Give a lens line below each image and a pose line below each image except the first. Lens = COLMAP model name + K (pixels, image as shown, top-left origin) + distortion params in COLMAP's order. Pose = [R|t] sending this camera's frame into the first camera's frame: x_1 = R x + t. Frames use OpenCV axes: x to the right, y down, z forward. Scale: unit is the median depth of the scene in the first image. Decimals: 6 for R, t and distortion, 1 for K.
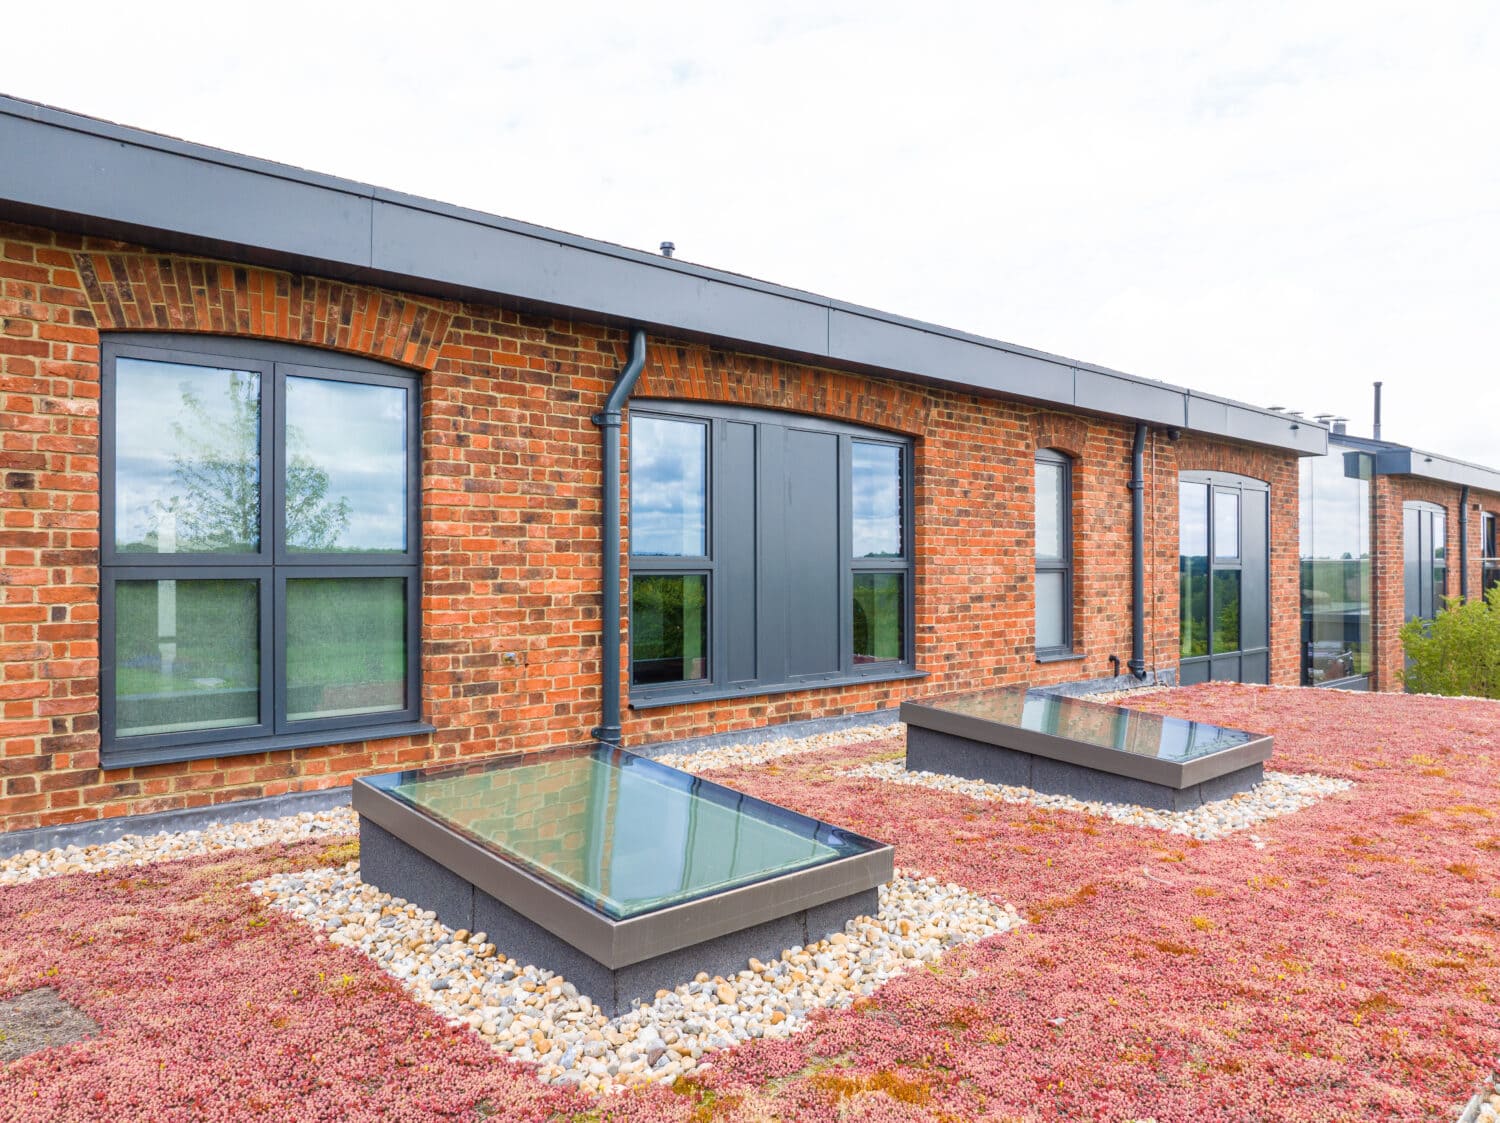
lens RADIAL K [[1044.7, 0, 745.2], [0, 1044.7, 565.8], [0, 0, 1]] dist [-0.034898, -0.003084]
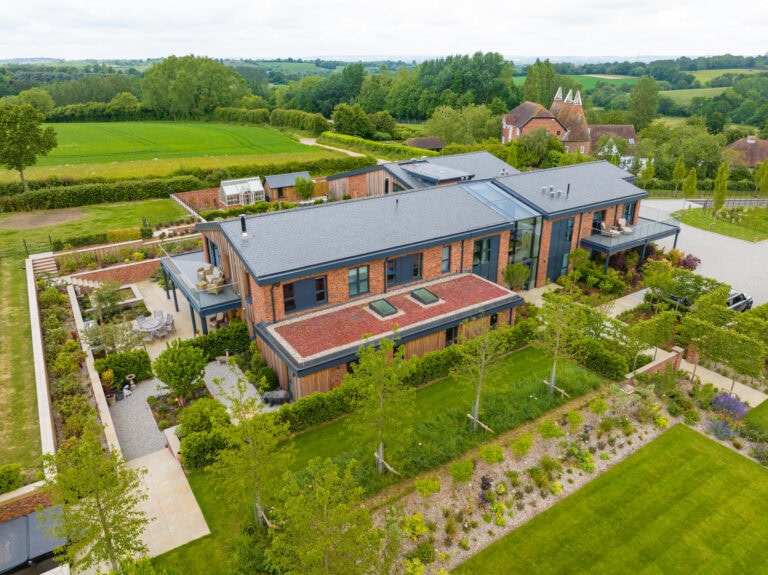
lens RADIAL K [[534.9, 0, 384.0], [0, 534.9, 286.6], [0, 0, 1]] dist [-0.034898, -0.003084]
pose [[0.985263, 0.072891, -0.154736, 0.281218], [-0.003900, 0.913991, 0.405716, -0.832875], [0.171000, -0.399133, 0.900806, -1.565969]]
